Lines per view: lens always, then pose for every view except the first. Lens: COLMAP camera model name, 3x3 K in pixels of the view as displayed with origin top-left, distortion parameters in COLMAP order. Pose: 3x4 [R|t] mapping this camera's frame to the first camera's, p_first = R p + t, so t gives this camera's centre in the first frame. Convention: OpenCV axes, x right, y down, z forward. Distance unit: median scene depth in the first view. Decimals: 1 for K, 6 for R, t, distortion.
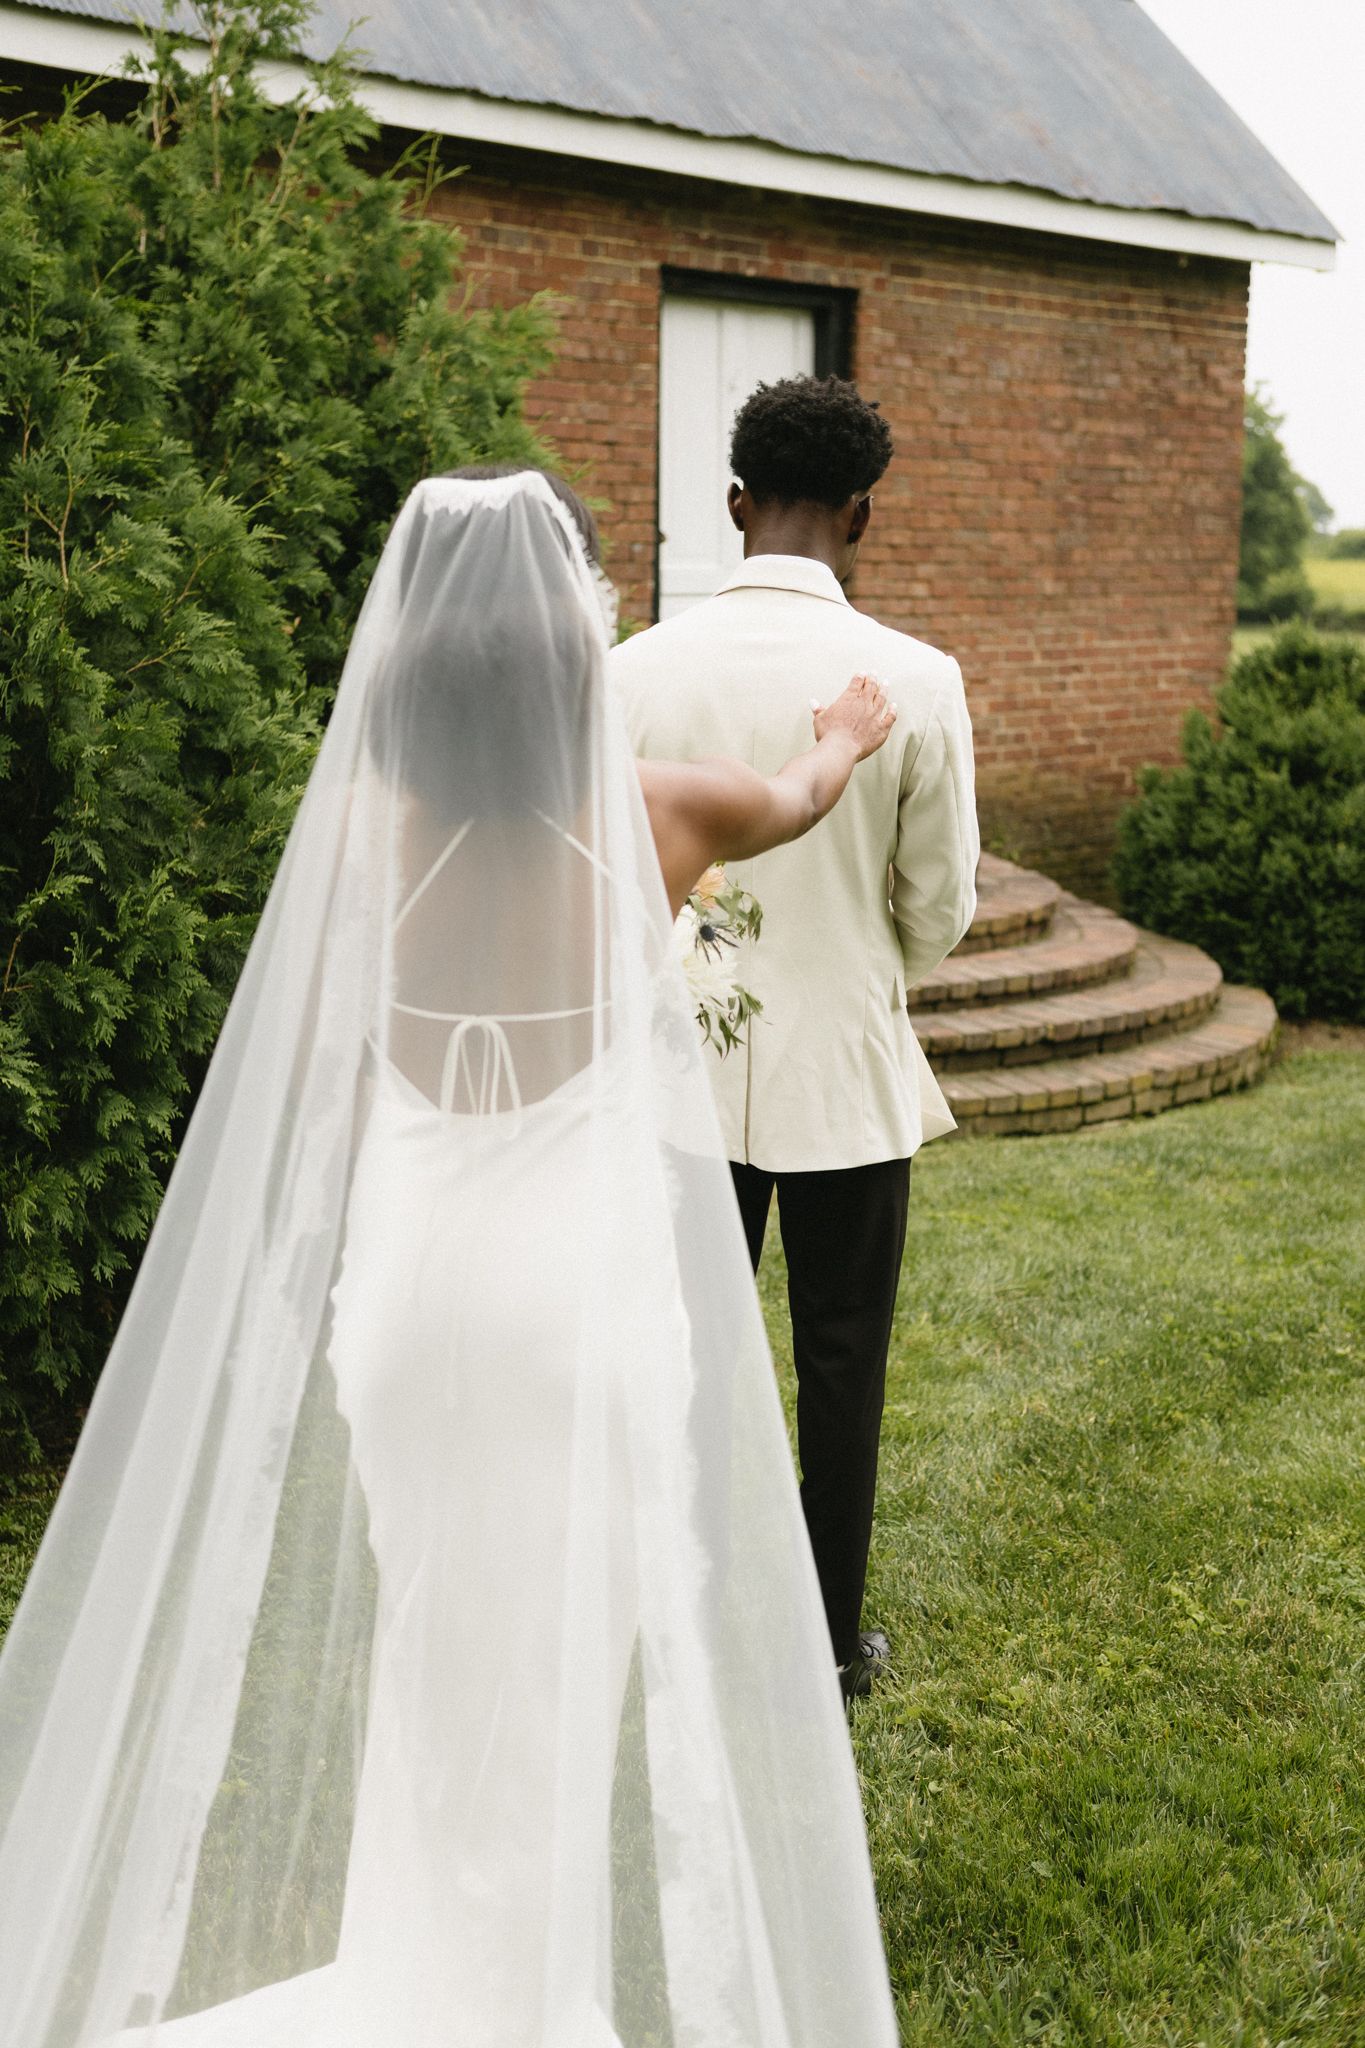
lens RADIAL K [[2108.2, 0, 711.2], [0, 2108.2, 1027.7], [0, 0, 1]] dist [-0.025939, 0.024728]
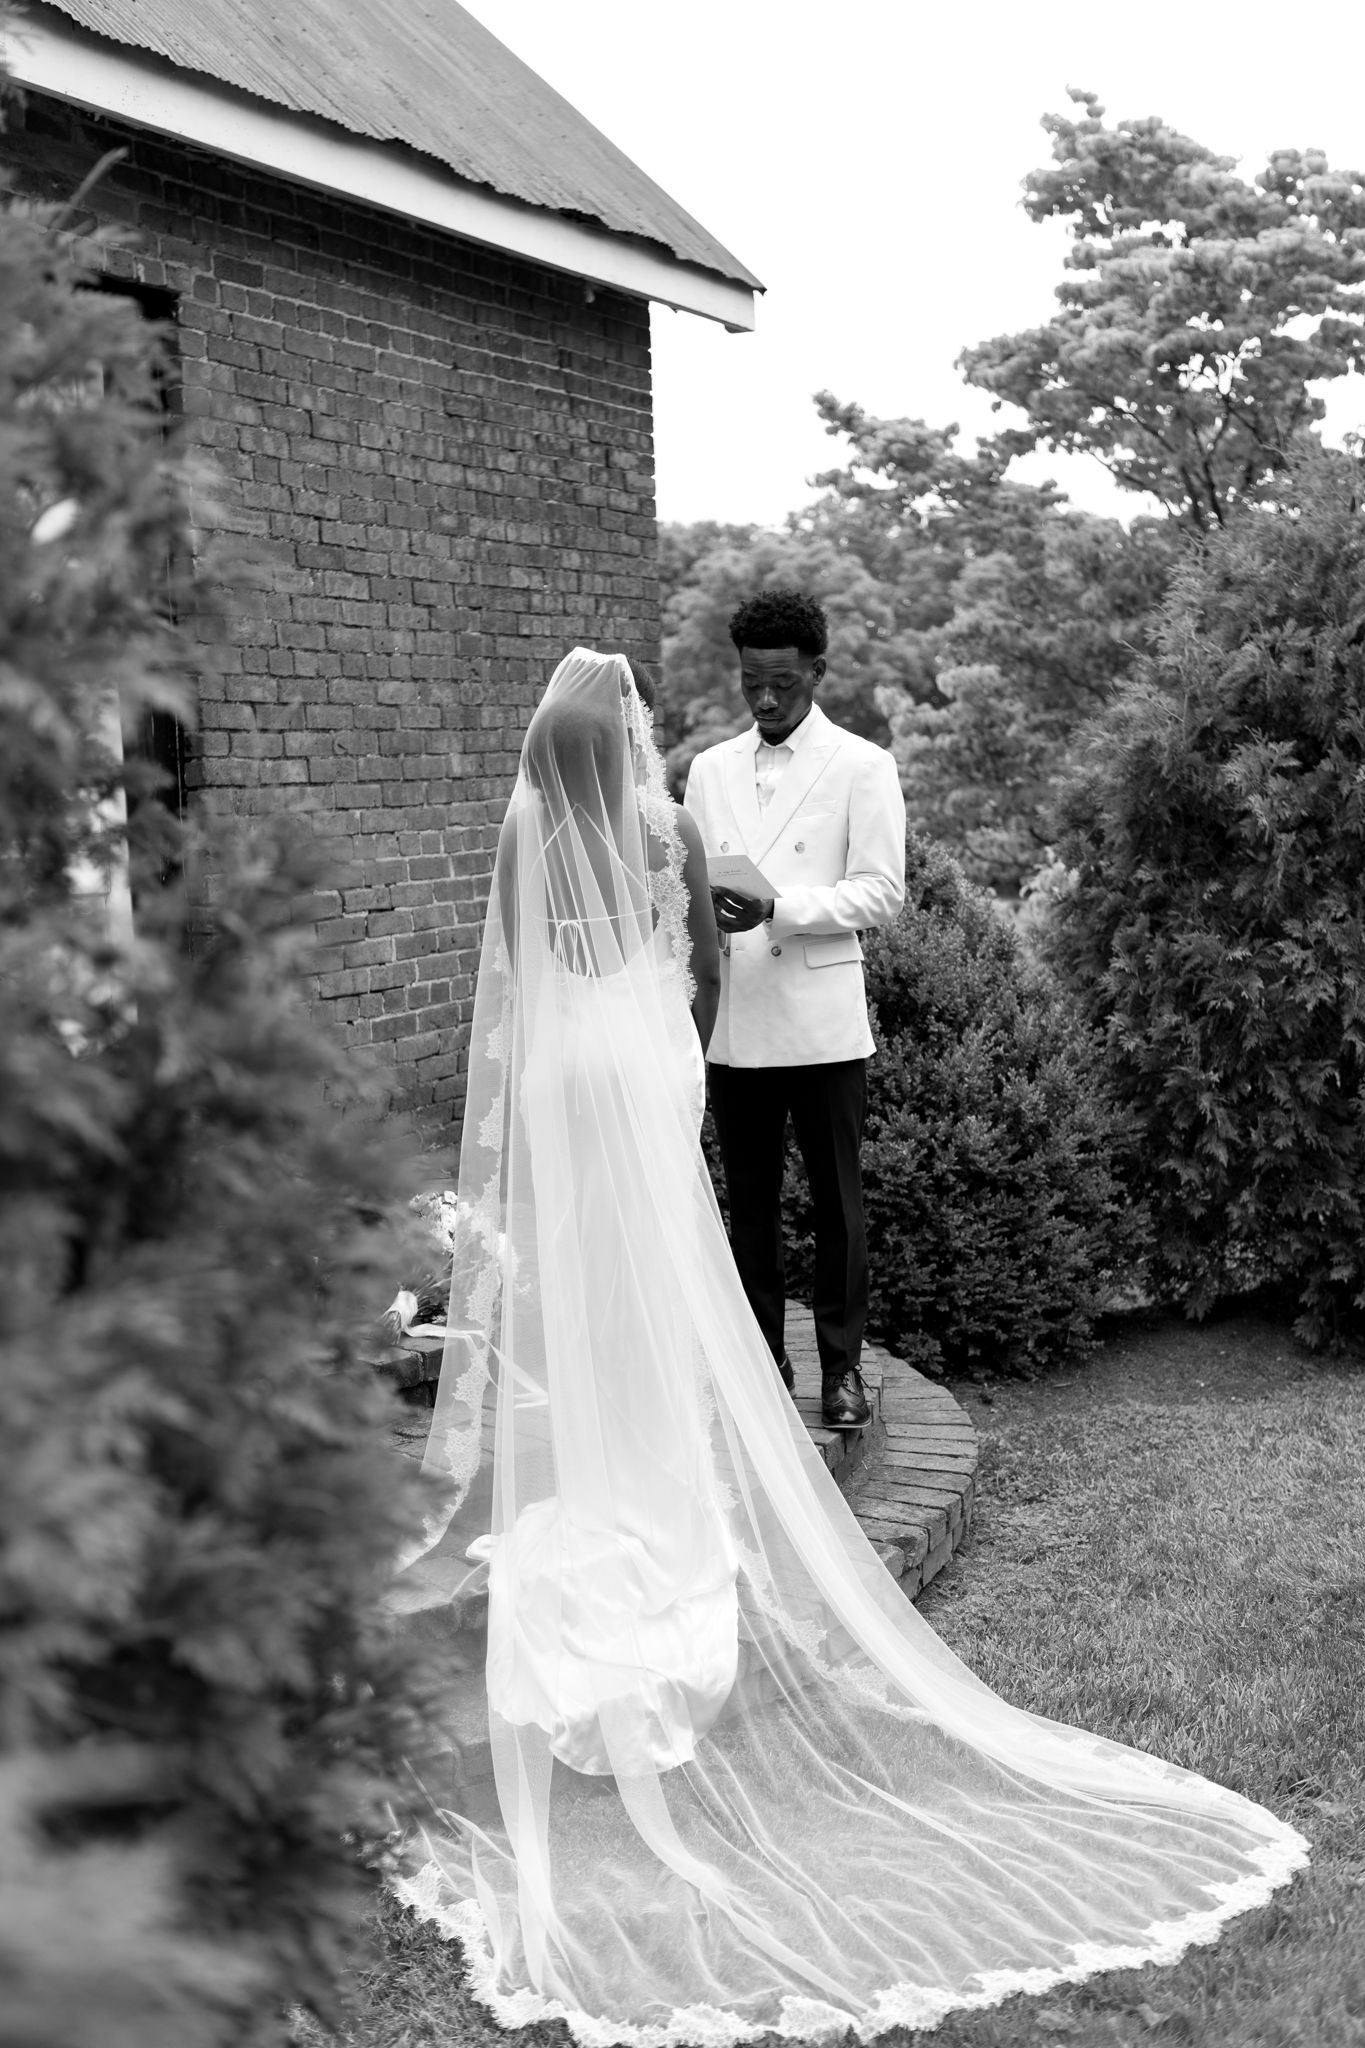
lens RADIAL K [[2339.7, 0, 637.2], [0, 2339.7, 1021.7], [0, 0, 1]] dist [-0.014483, -0.007612]
pose [[0.921657, -0.077282, 0.380231, -0.077425], [0.119718, 0.988791, -0.089218, -0.060474], [-0.369074, 0.127749, 0.920578, 0.332737]]
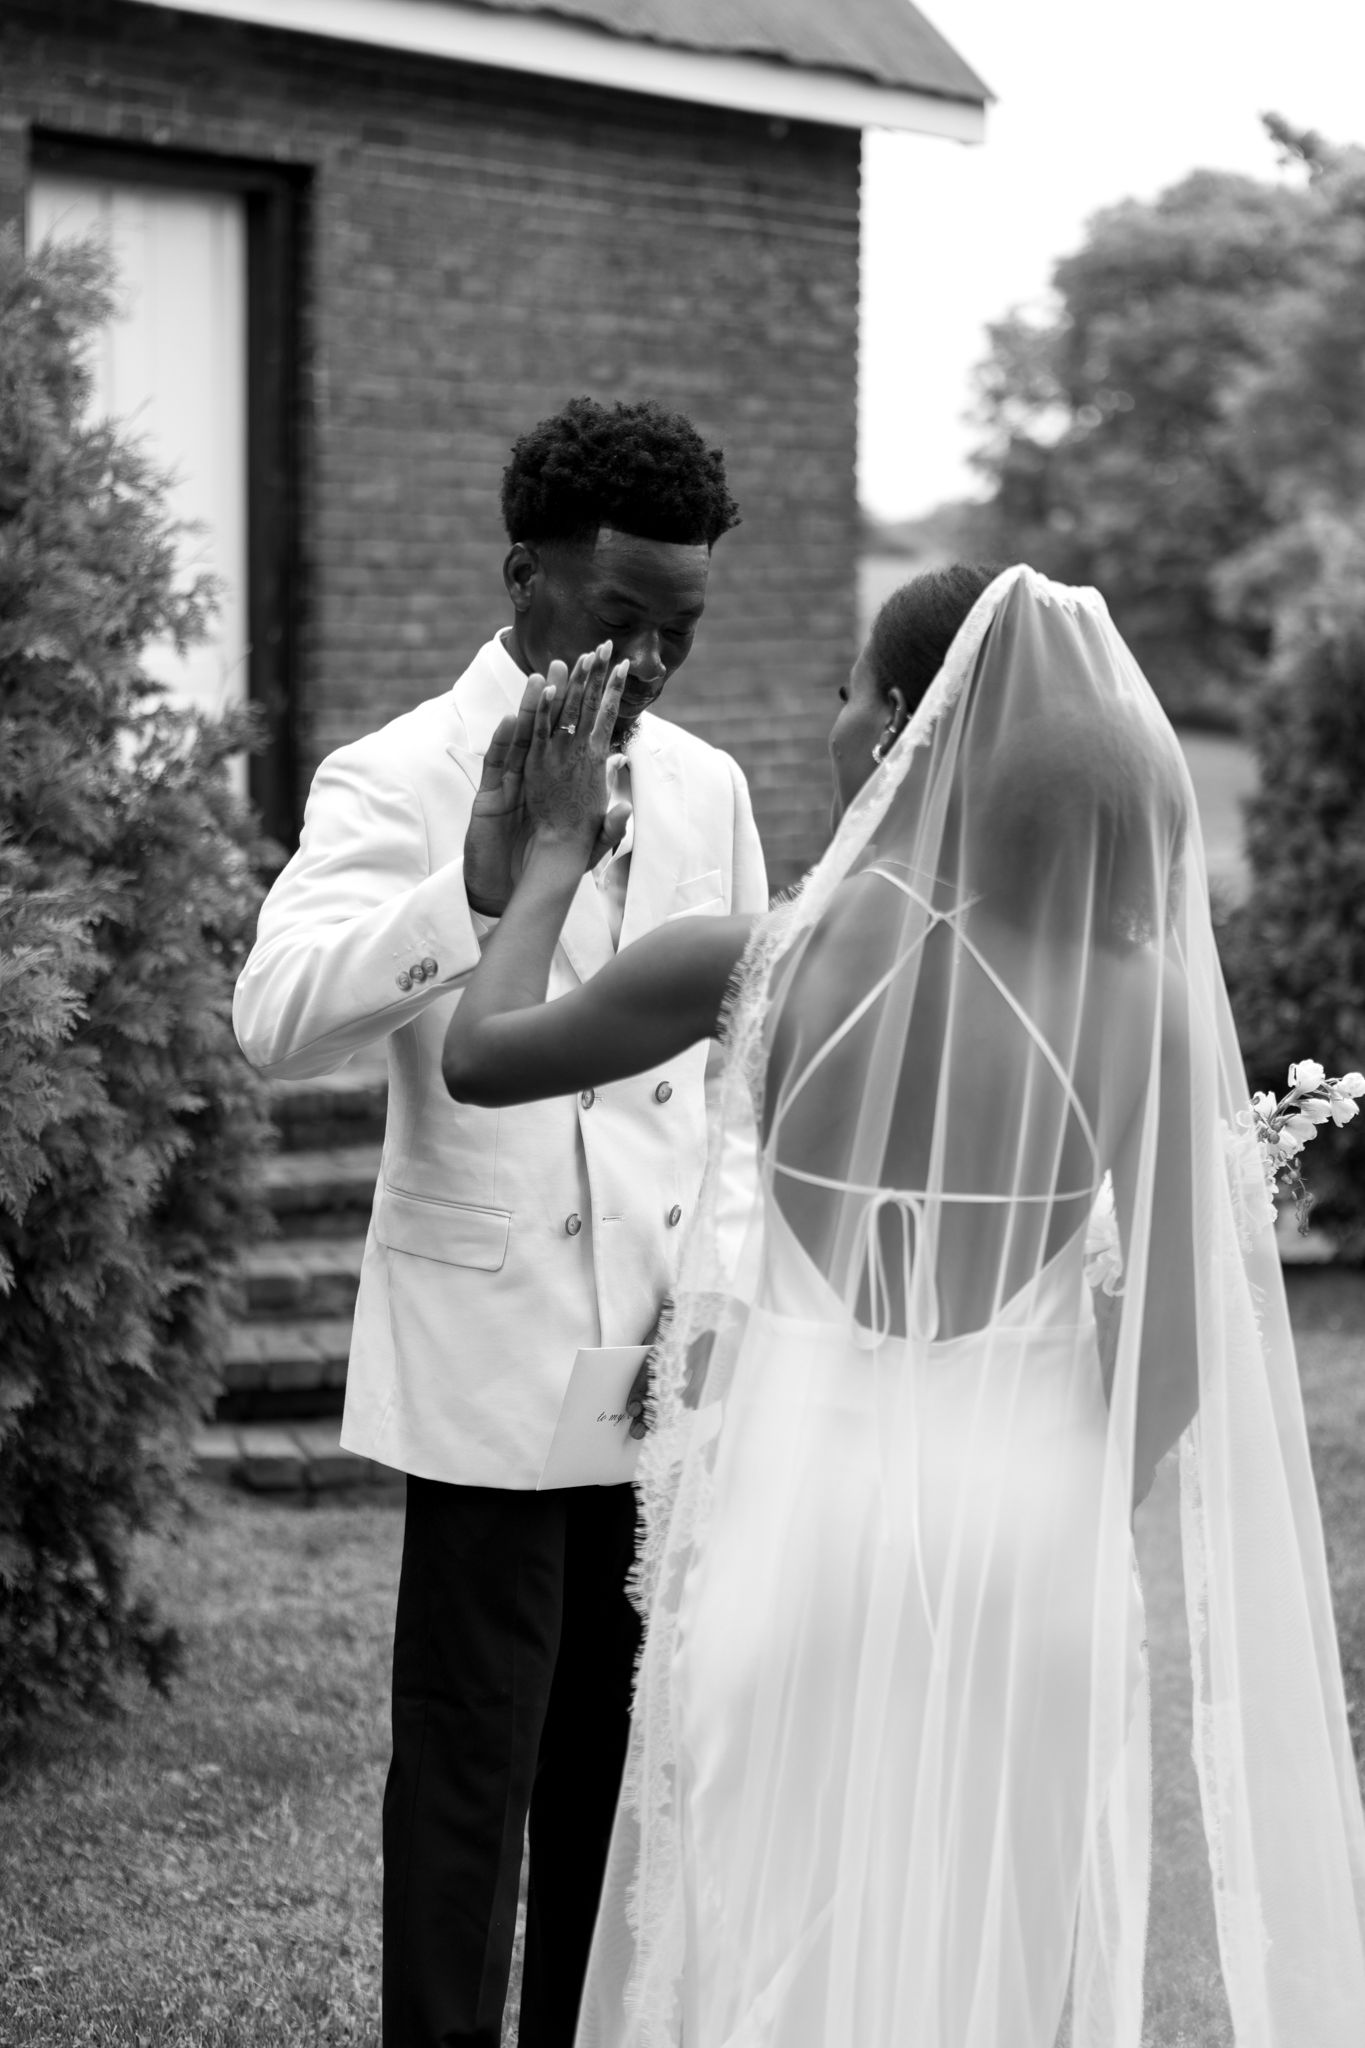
lens RADIAL K [[3850.9, 0, 682.5], [0, 3850.9, 1024.0], [0, 0, 1]] dist [-0.047384, 0.225312]
pose [[0.966245, -0.027116, 0.256193, -0.120331], [0.051696, 0.994626, -0.089700, 0.014050], [-0.252384, 0.099916, 0.962455, -0.107762]]
